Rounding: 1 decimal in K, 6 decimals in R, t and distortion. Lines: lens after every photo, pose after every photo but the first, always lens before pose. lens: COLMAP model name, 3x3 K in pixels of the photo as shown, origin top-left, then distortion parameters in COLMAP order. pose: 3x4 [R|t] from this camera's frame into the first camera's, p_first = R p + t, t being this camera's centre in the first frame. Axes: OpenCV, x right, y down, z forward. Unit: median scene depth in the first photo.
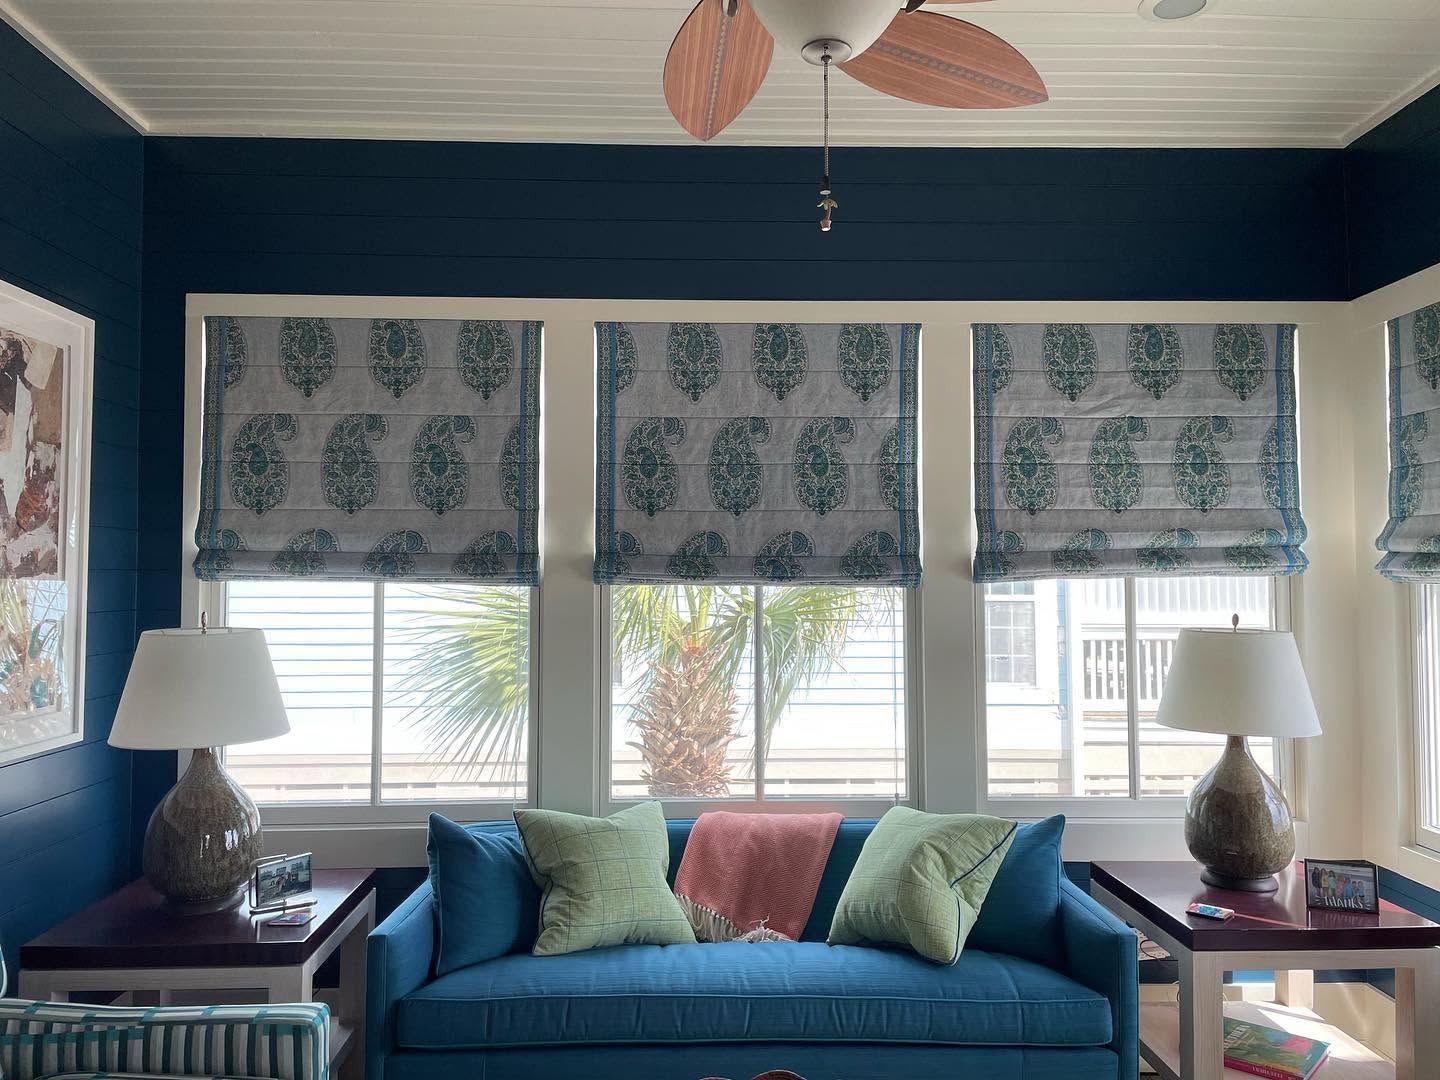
lens RADIAL K [[1086.7, 0, 719.3], [0, 1086.7, 533.3], [0, 0, 1]] dist [0.083028, -0.101795]
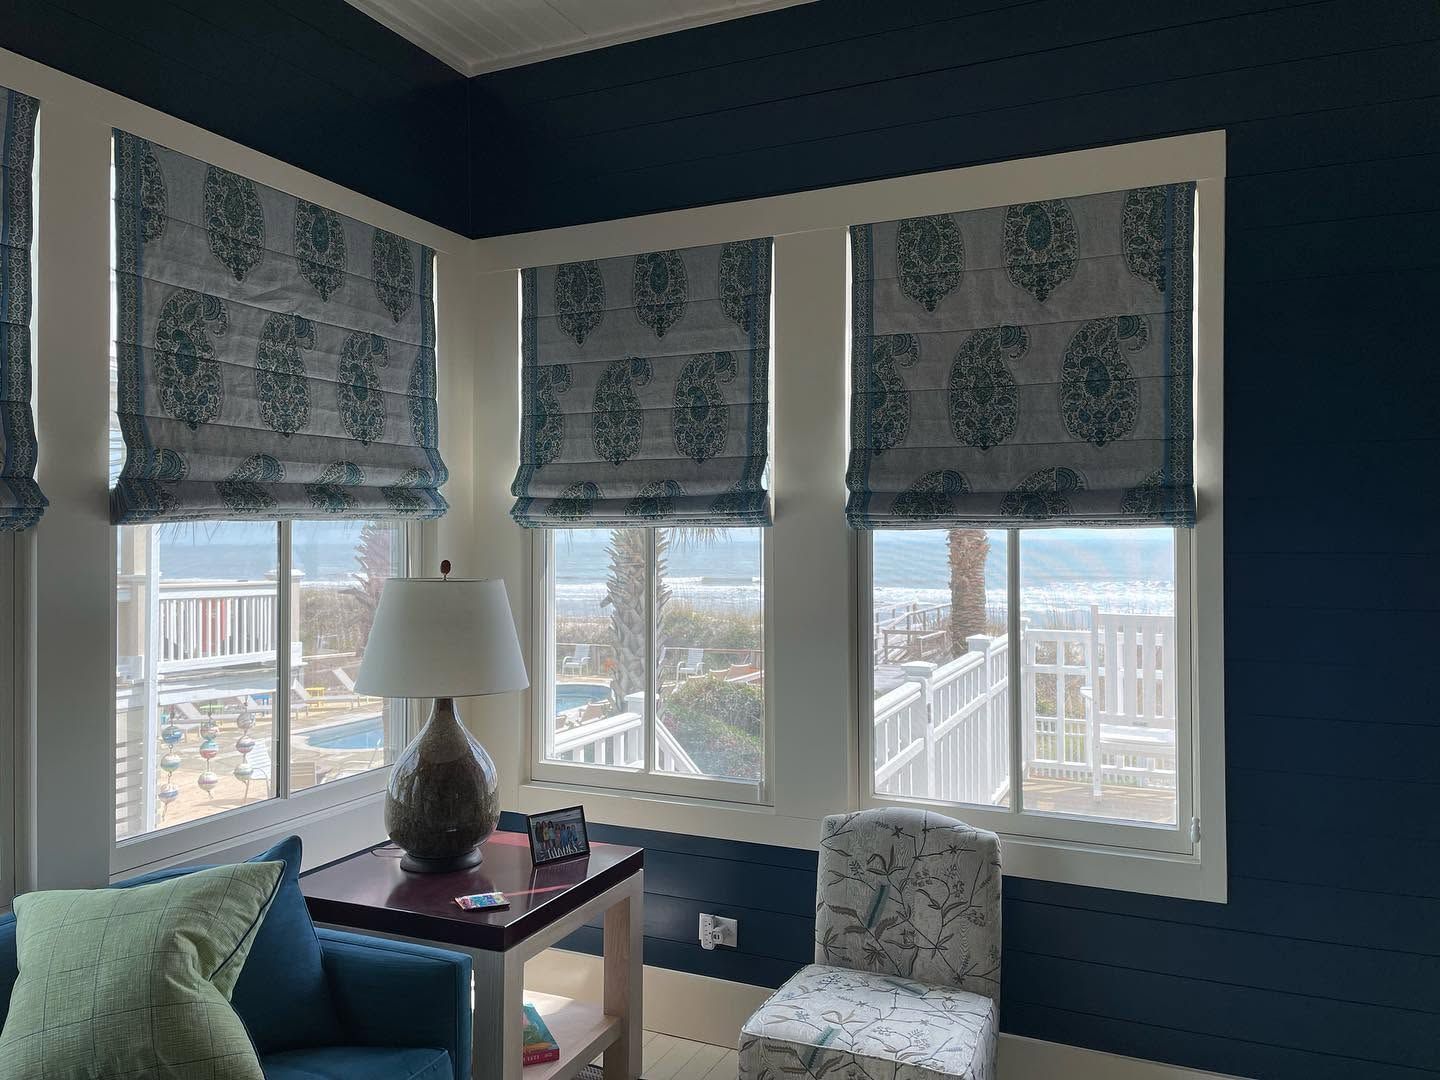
lens RADIAL K [[1086.7, 0, 719.3], [0, 1086.7, 533.3], [0, 0, 1]] dist [0.083028, -0.101795]
pose [[0.432830, 0.005865, 0.901456, -0.207206], [-0.035963, 0.999295, 0.010765, 0.030530], [-0.900758, -0.037079, 0.432736, 0.381720]]
